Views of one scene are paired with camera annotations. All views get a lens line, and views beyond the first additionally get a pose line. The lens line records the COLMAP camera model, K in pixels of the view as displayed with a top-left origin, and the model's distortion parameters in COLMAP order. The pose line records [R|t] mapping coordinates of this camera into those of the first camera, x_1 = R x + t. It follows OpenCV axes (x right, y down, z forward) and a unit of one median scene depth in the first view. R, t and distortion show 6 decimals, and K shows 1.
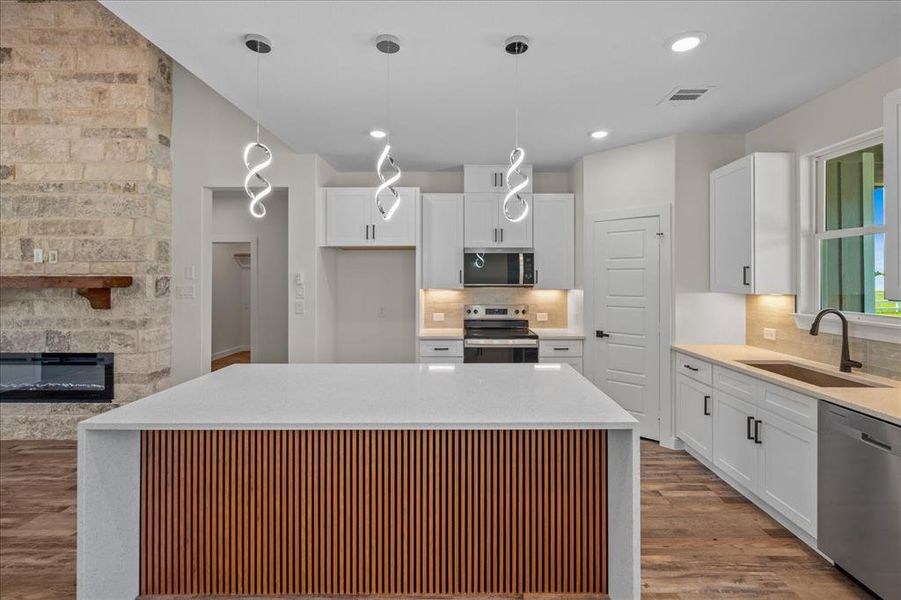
lens RADIAL K [[411.6, 0, 462.1], [0, 411.6, 275.9], [0, 0, 1]] dist [-0.001358, 0.000317]
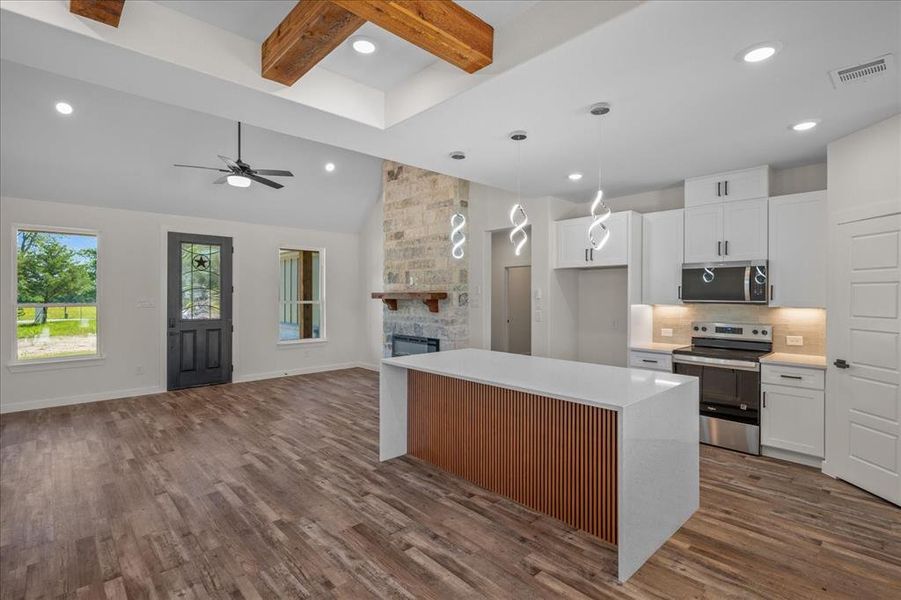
lens RADIAL K [[431.3, 0, 463.1], [0, 431.3, 293.3], [0, 0, 1]] dist [0.000364, -0.000021]
pose [[0.694170, 0.000451, -0.719811, 0.451954], [0.002668, 0.999991, 0.003199, -0.001374], [0.719806, -0.004141, 0.694163, -0.123865]]
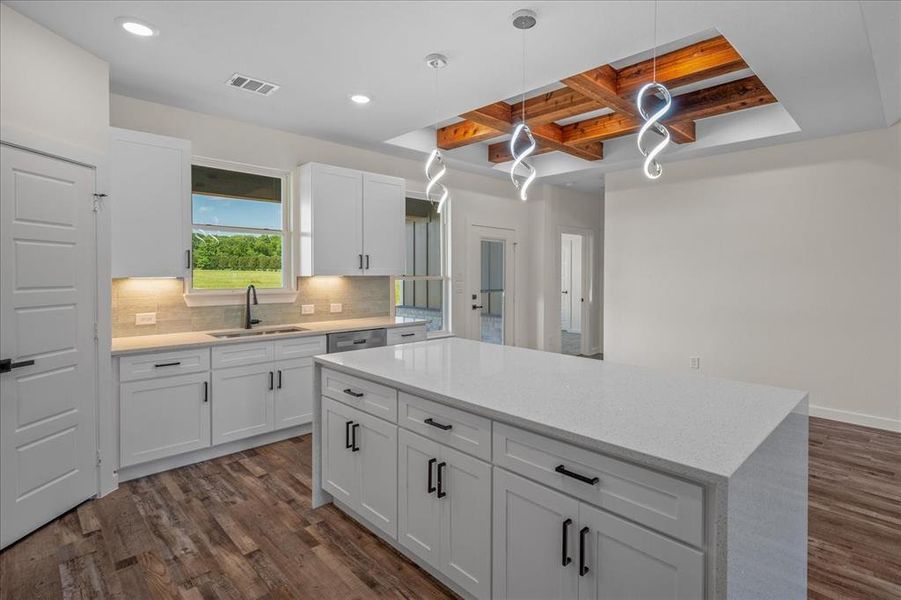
lens RADIAL K [[449.9, 0, 481.0], [0, 449.9, 276.5], [0, 0, 1]] dist [0.000339, 0.000114]
pose [[-0.717155, -0.010036, 0.696841, -0.489989], [-0.008709, 0.999947, 0.005438, 0.024253], [-0.696859, -0.002169, -0.717205, 1.048340]]
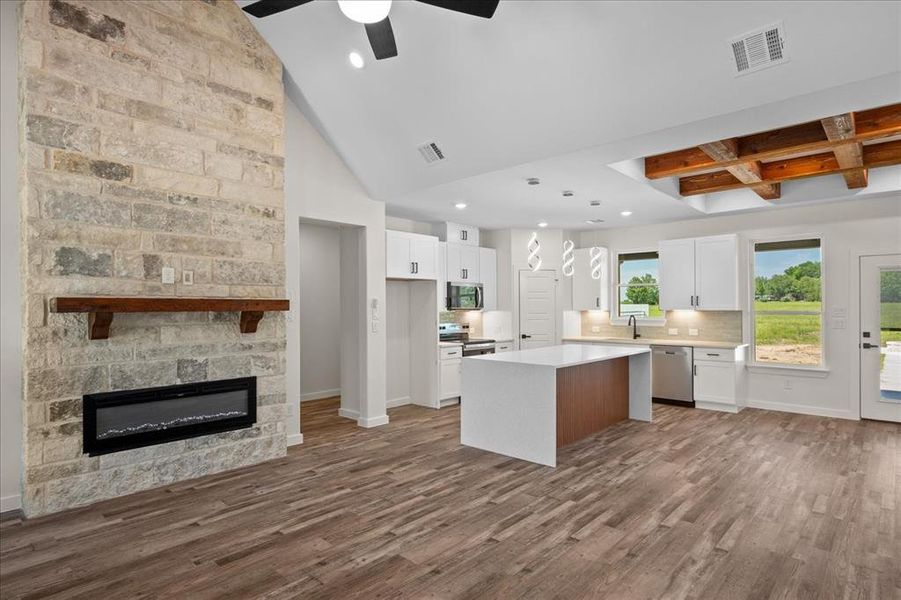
lens RADIAL K [[482.8, 0, 472.9], [0, 482.8, 304.8], [0, 0, 1]] dist [-0.001013, -0.000484]
pose [[0.662845, 0.001396, 0.748755, -1.367987], [-0.001610, 0.999999, -0.000439, 0.012911], [-0.748755, -0.000914, 0.662847, -0.171971]]
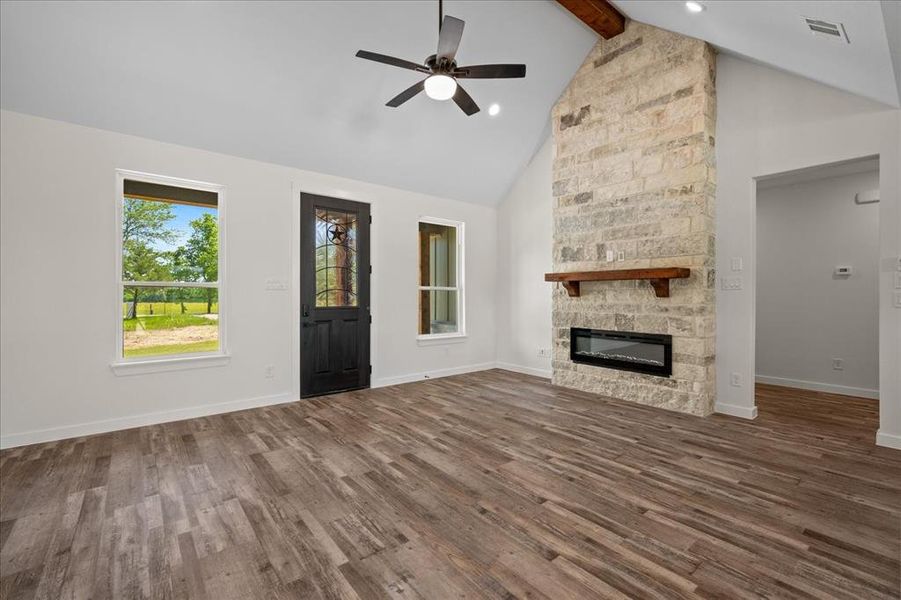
lens RADIAL K [[391.1, 0, 450.4], [0, 391.1, 295.9], [0, 0, 1]] dist [0.000204, 0.000247]
pose [[0.629221, 0.004834, -0.777211, -0.381716], [0.002260, 0.999965, 0.008048, 0.065651], [0.777223, -0.006821, 0.629189, -0.176343]]
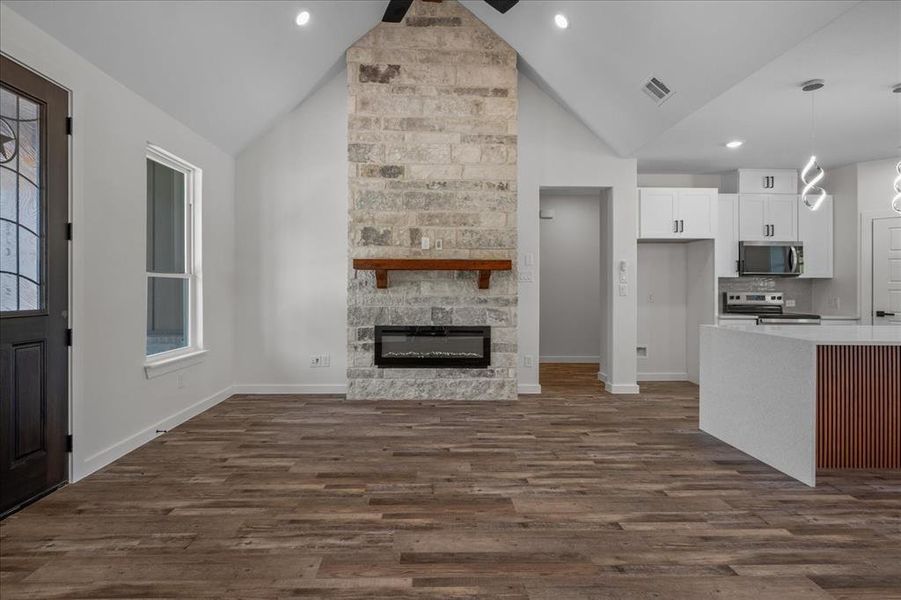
lens RADIAL K [[449.0, 0, 435.7], [0, 449.0, 285.5], [0, 0, 1]] dist [0.000150, 0.000273]
pose [[0.999796, 0.006226, 0.019202, -1.022947], [-0.006299, 0.999973, 0.003702, 0.066426], [-0.019179, -0.003822, 0.999809, -0.282139]]
